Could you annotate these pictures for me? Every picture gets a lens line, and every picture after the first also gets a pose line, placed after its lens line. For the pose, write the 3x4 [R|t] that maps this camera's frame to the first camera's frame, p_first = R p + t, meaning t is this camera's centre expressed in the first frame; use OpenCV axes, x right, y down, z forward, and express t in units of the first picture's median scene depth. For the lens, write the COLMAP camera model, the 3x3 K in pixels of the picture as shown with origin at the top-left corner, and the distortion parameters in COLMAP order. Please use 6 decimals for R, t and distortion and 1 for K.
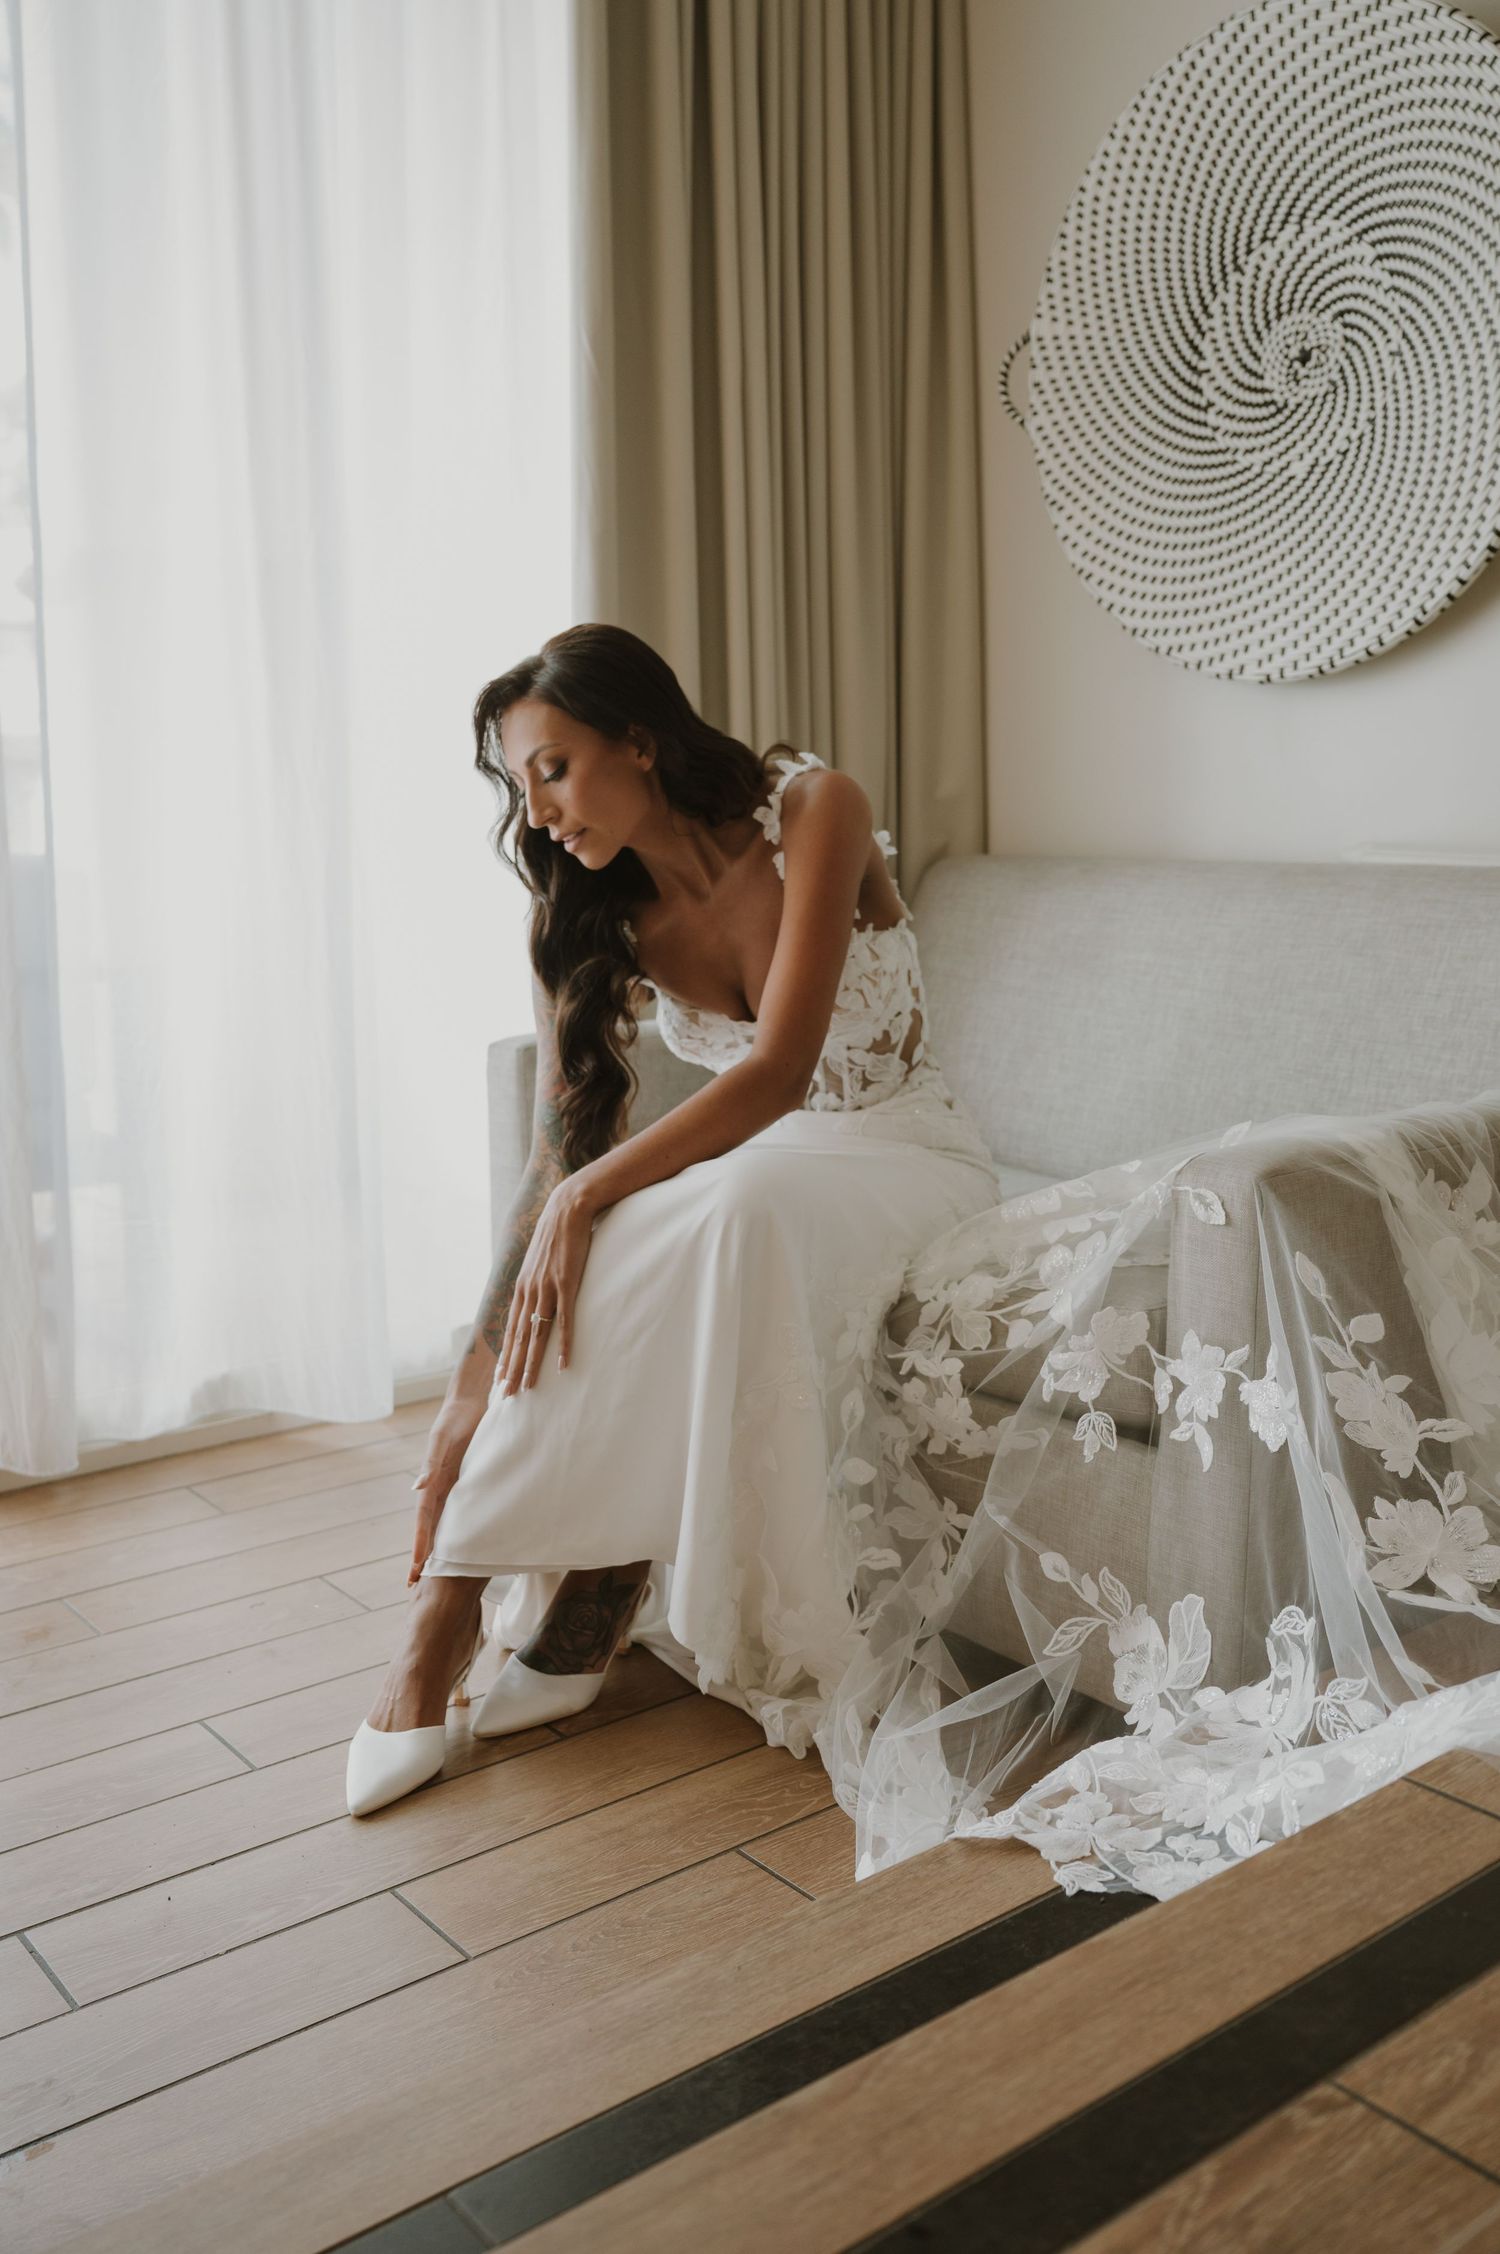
lens RADIAL K [[1986.8, 0, 749.2], [0, 1986.8, 1119.5], [0, 0, 1]] dist [0.014279, 0.006872]
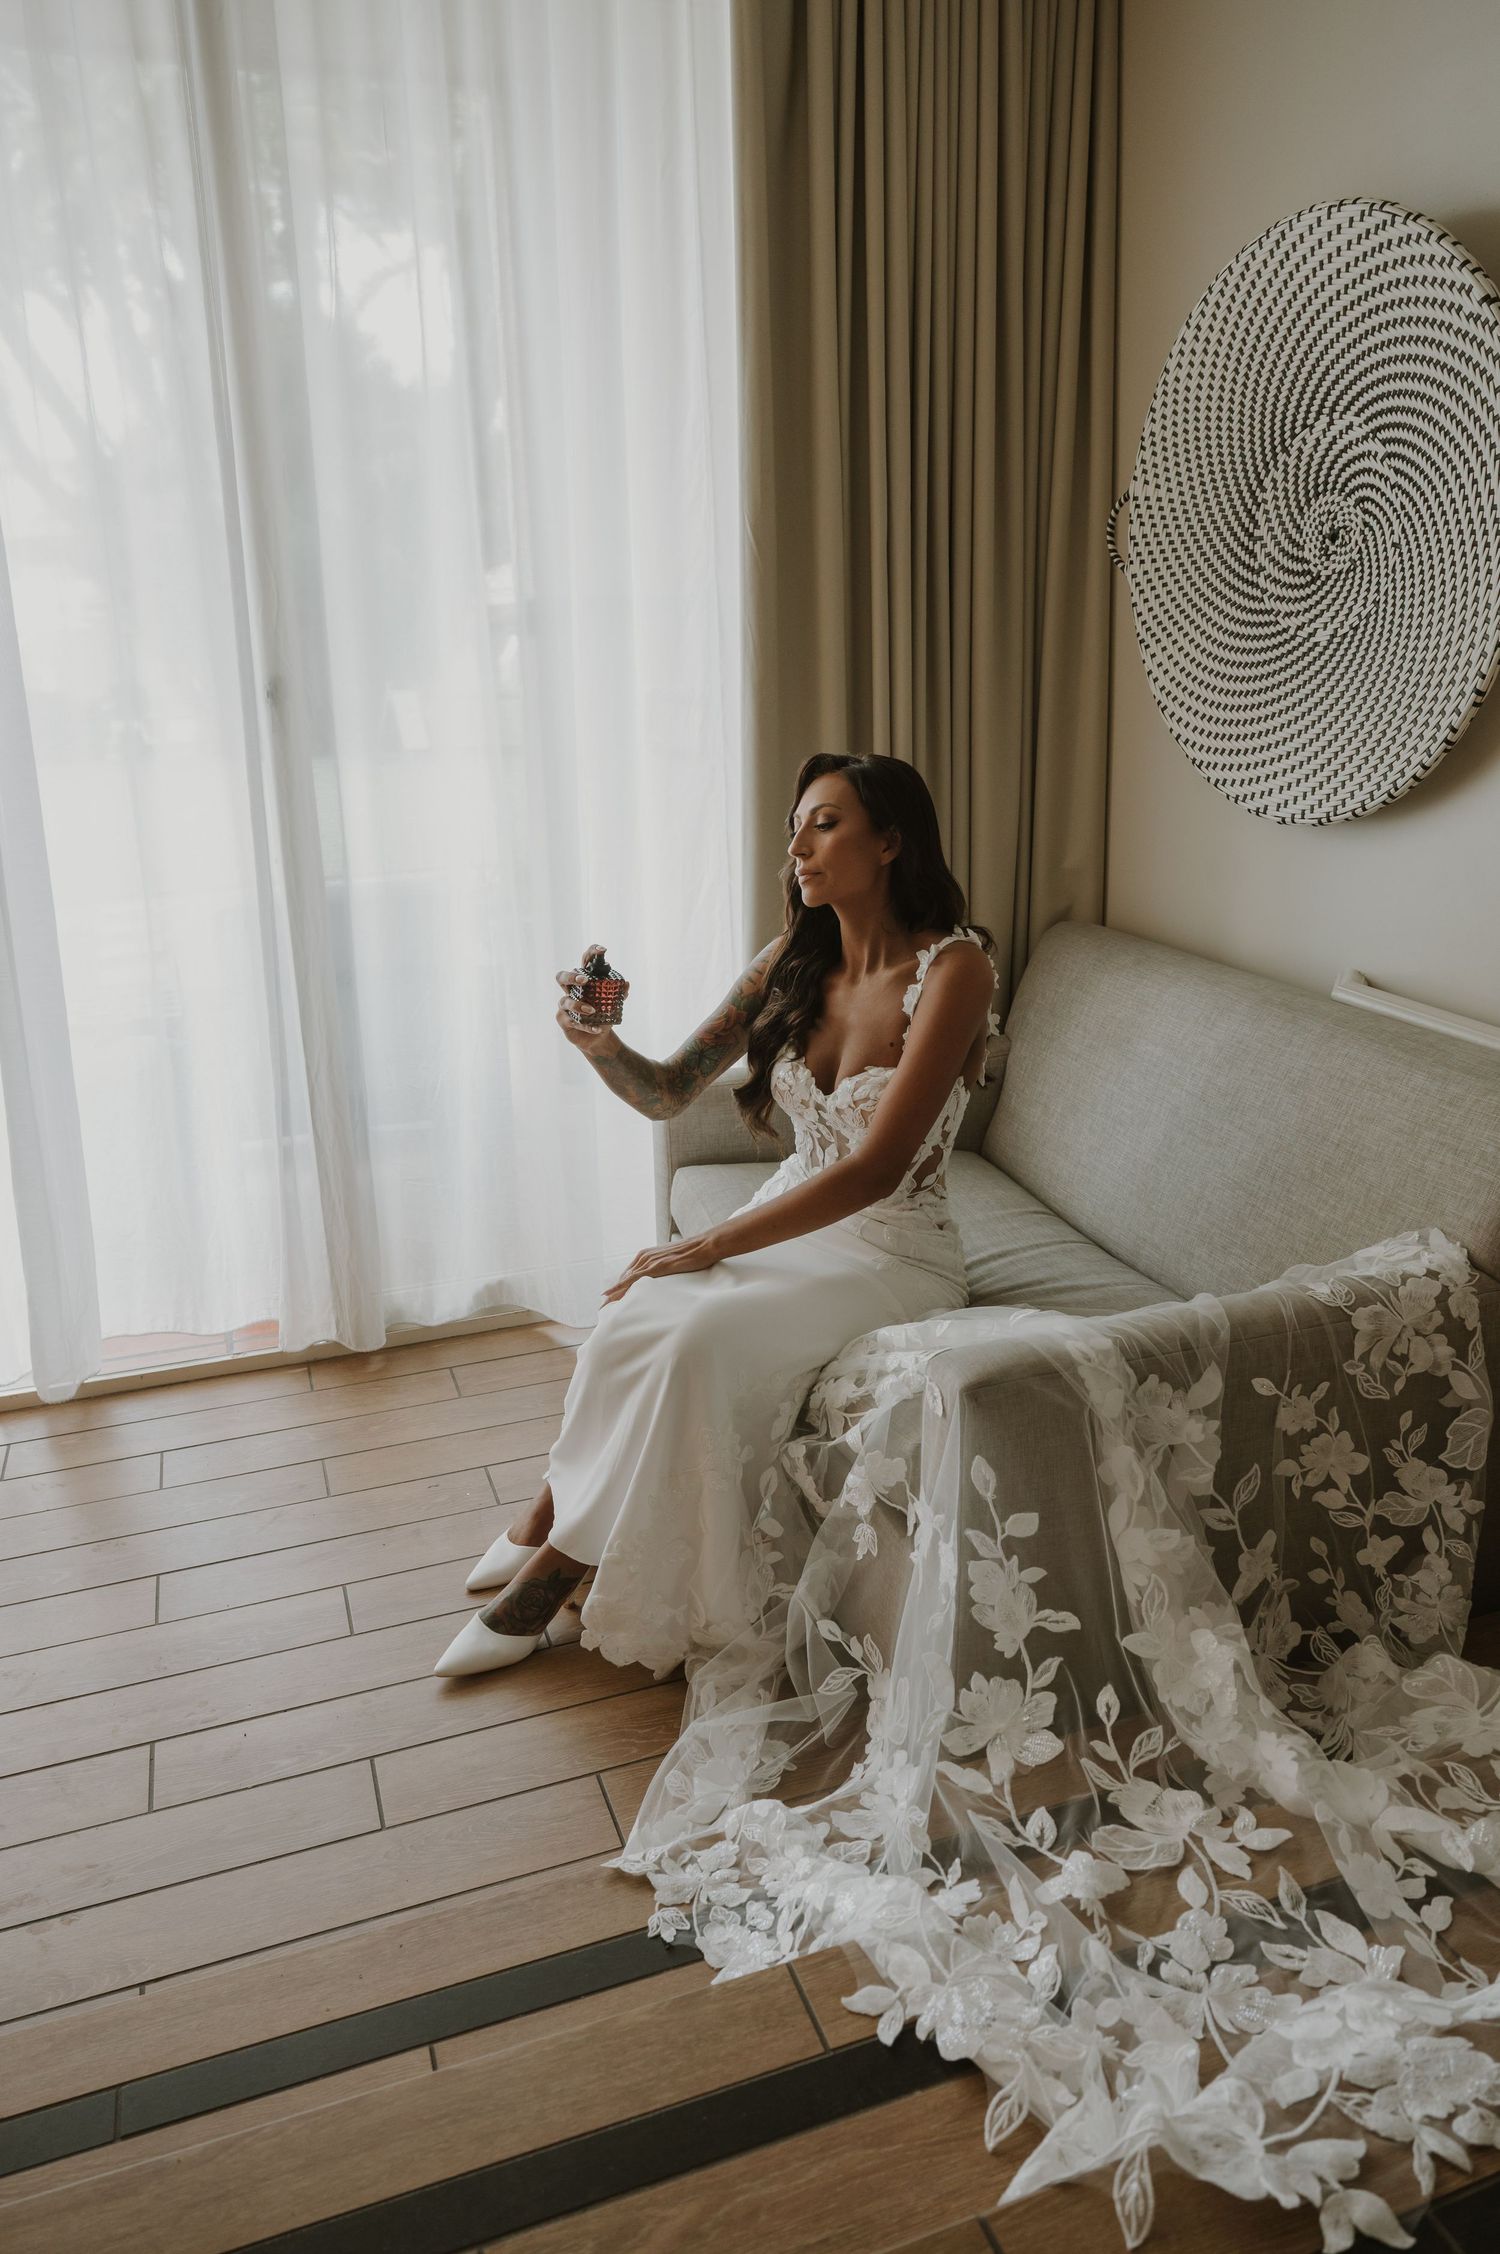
lens RADIAL K [[1536.8, 0, 753.1], [0, 1536.8, 1131.7], [0, 0, 1]] dist [0.006786, 0.001624]
pose [[0.947629, 0.086644, -0.307396, 0.263175], [-0.037009, 0.985804, 0.163772, -0.181556], [0.317222, -0.143819, 0.937383, 0.040766]]
